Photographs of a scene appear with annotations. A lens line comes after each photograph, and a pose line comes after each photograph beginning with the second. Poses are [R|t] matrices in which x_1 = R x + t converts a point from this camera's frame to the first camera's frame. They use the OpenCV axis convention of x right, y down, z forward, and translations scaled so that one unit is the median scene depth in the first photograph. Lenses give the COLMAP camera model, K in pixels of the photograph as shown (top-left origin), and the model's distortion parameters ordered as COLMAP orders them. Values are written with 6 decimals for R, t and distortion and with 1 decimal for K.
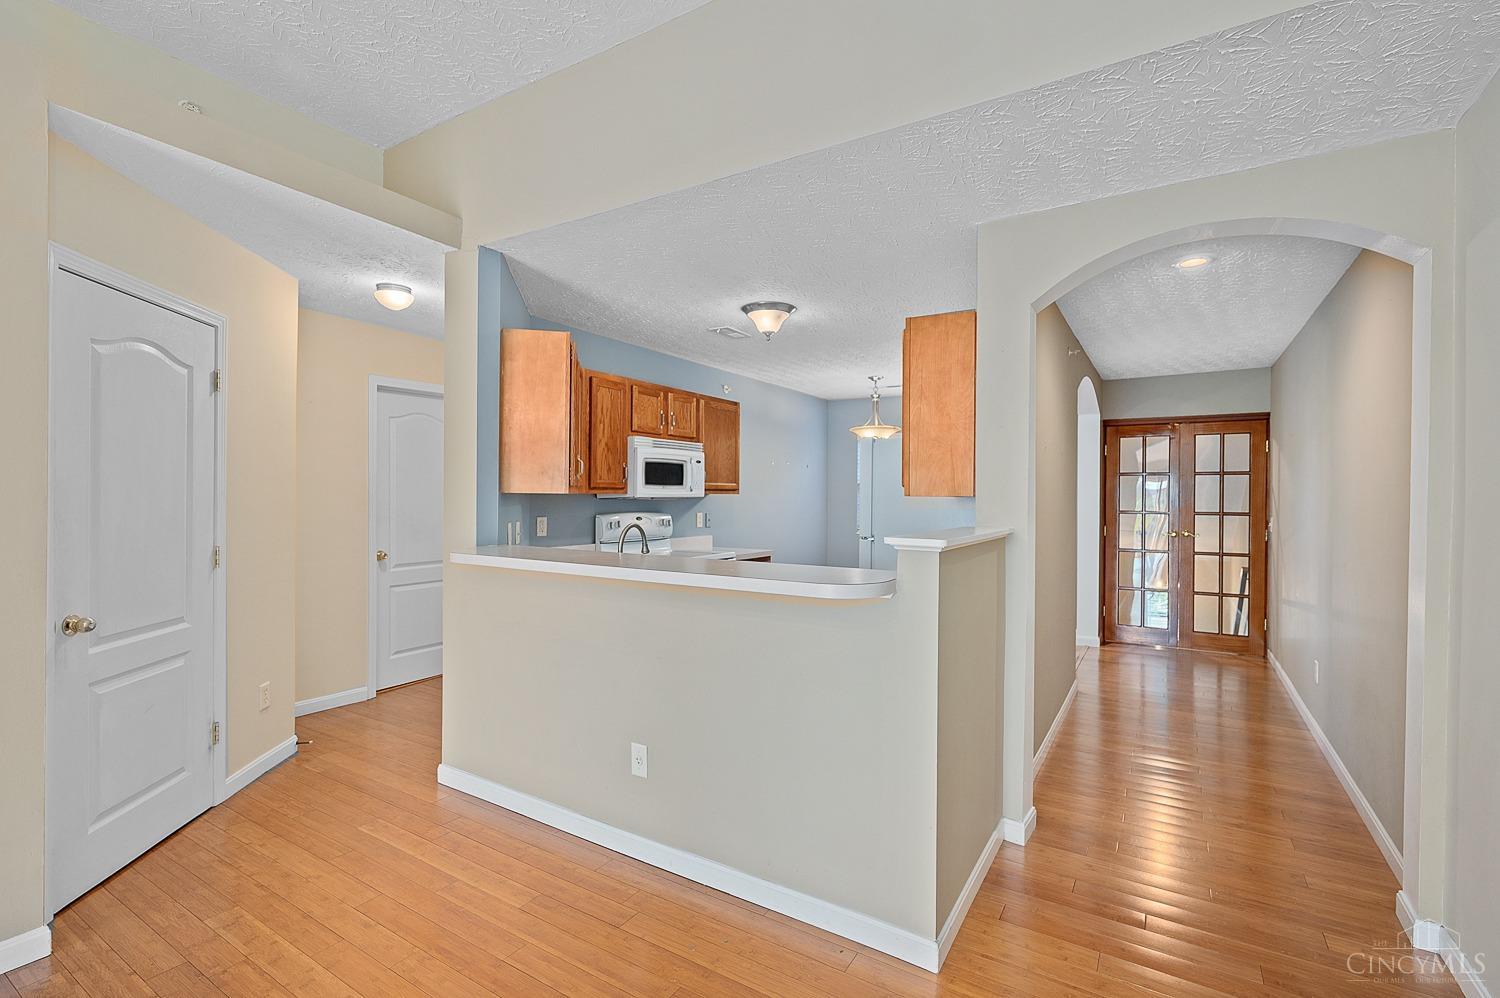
lens RADIAL K [[670.0, 0, 750.0], [0, 670.0, 499.0], [0, 0, 1]] dist [-0.000363, 0.000055]
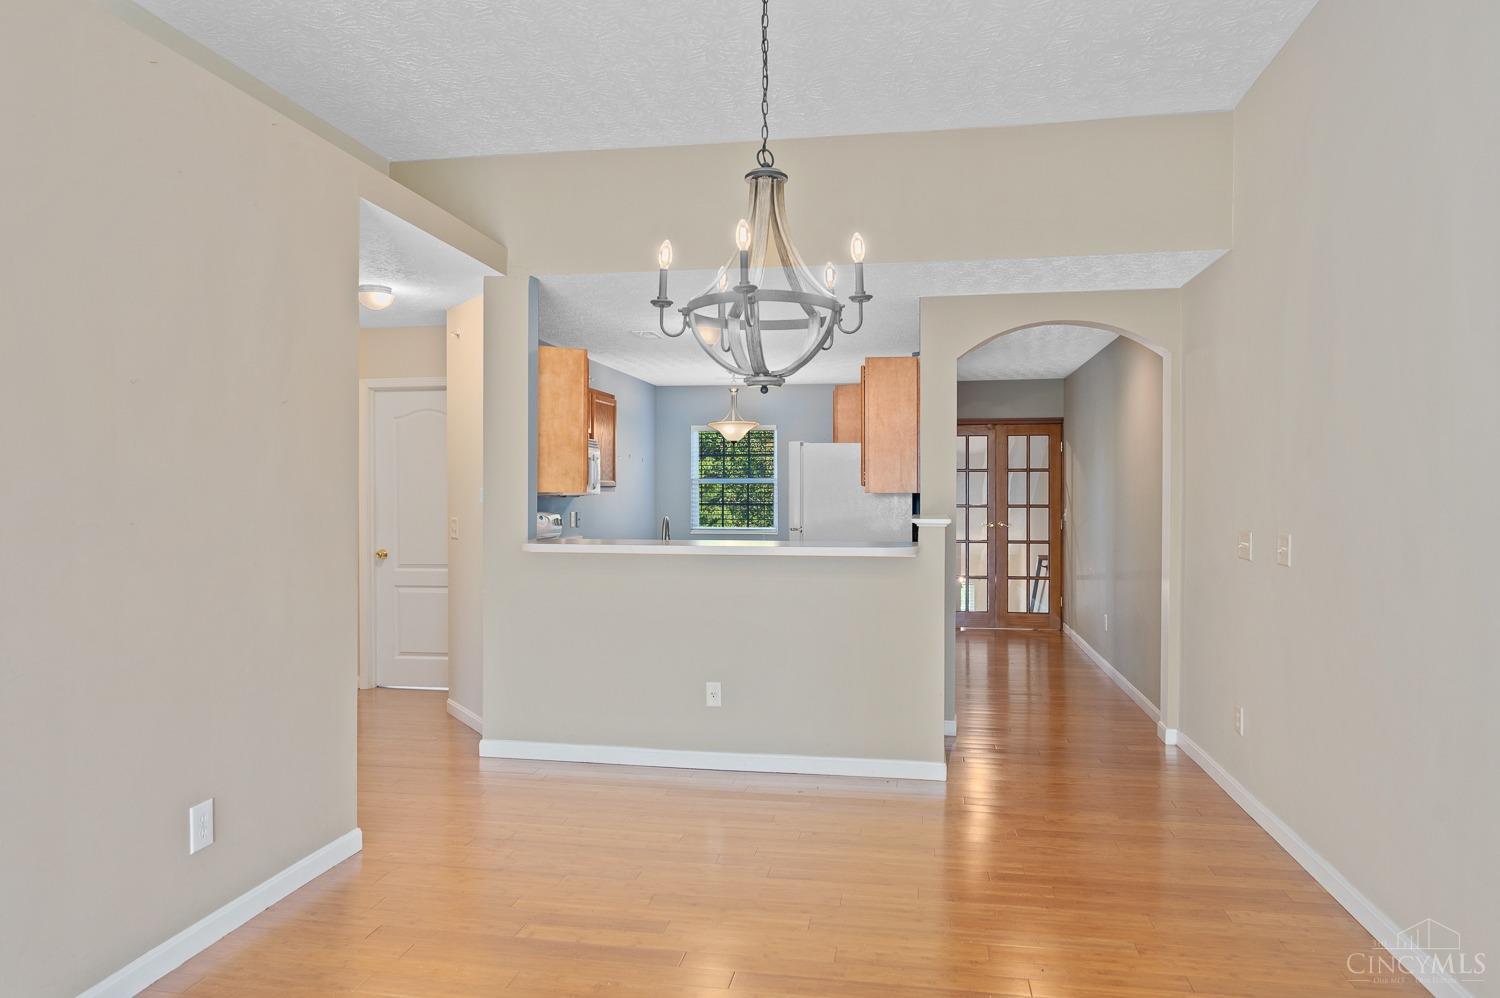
lens RADIAL K [[949.3, 0, 755.3], [0, 949.3, 502.3], [0, 0, 1]] dist [-0.000206, -0.000066]
pose [[0.927849, -0.011589, 0.372777, -0.326248], [0.009490, 0.999927, 0.007465, -0.000724], [-0.372836, -0.003388, 0.927891, -0.318594]]
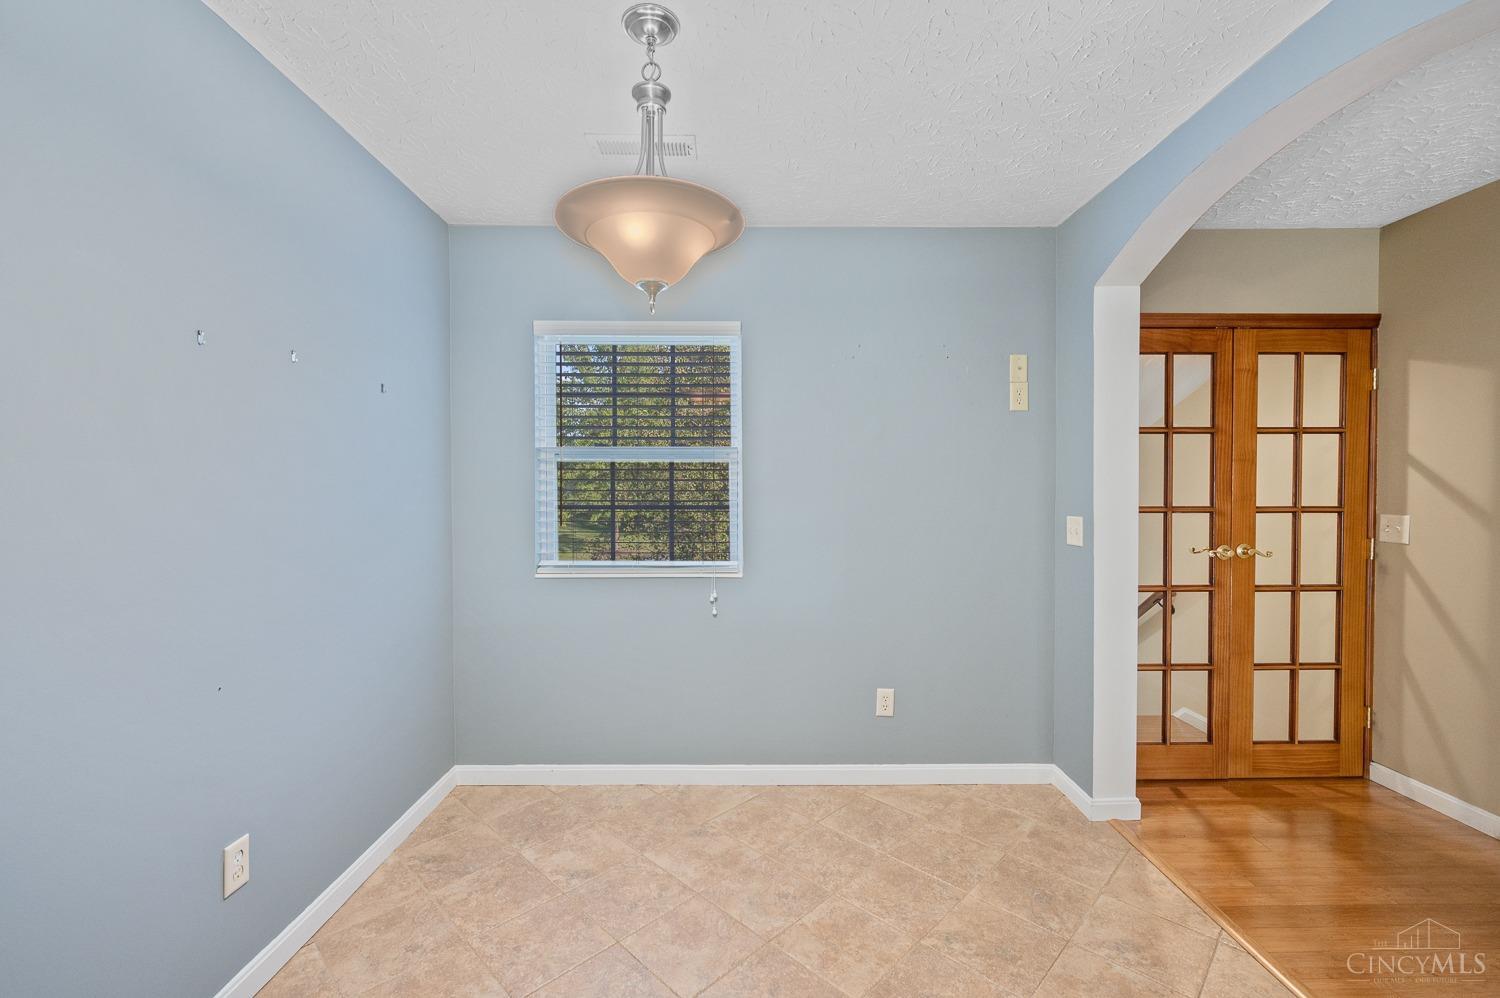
lens RADIAL K [[632.6, 0, 748.4], [0, 632.6, 505.1], [0, 0, 1]] dist [0.000946, 0.000081]
pose [[0.843383, -0.015693, 0.537083, 0.091678], [0.011701, 0.999873, 0.010842, 0.008701], [-0.537185, -0.002860, 0.843460, 0.842967]]
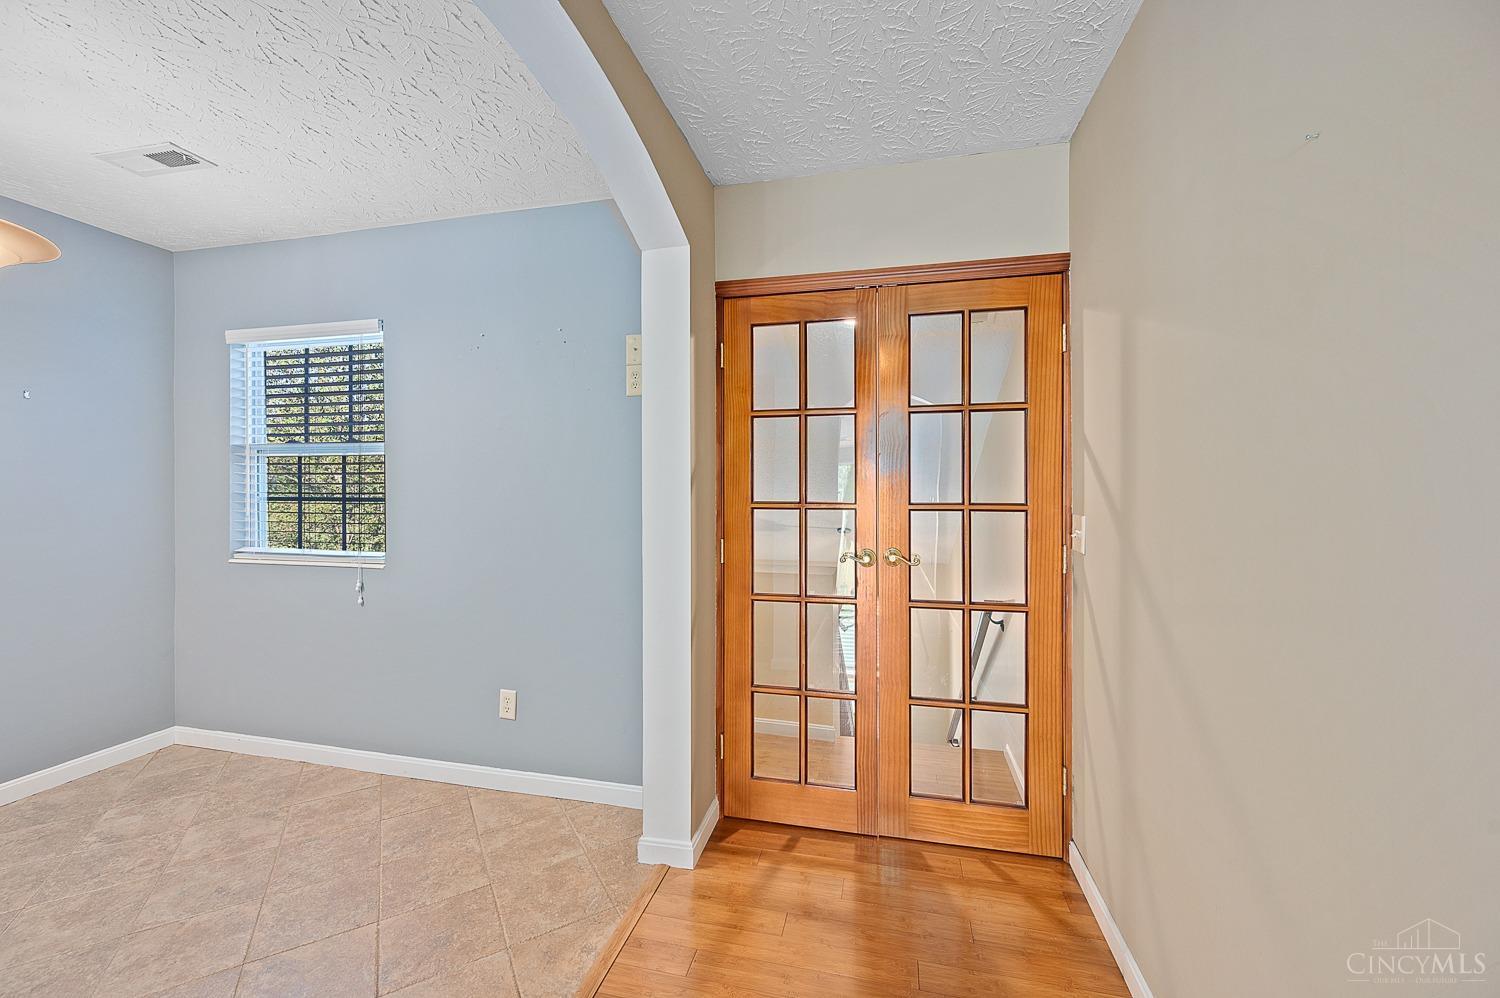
lens RADIAL K [[595.1, 0, 749.3], [0, 595.1, 492.2], [0, 0, 1]] dist [0.000407, 0.000243]
pose [[0.948939, -0.004234, 0.315430, 0.478973], [0.006676, 0.999956, -0.006662, 0.014856], [-0.315388, 0.008428, 0.948925, 0.719881]]
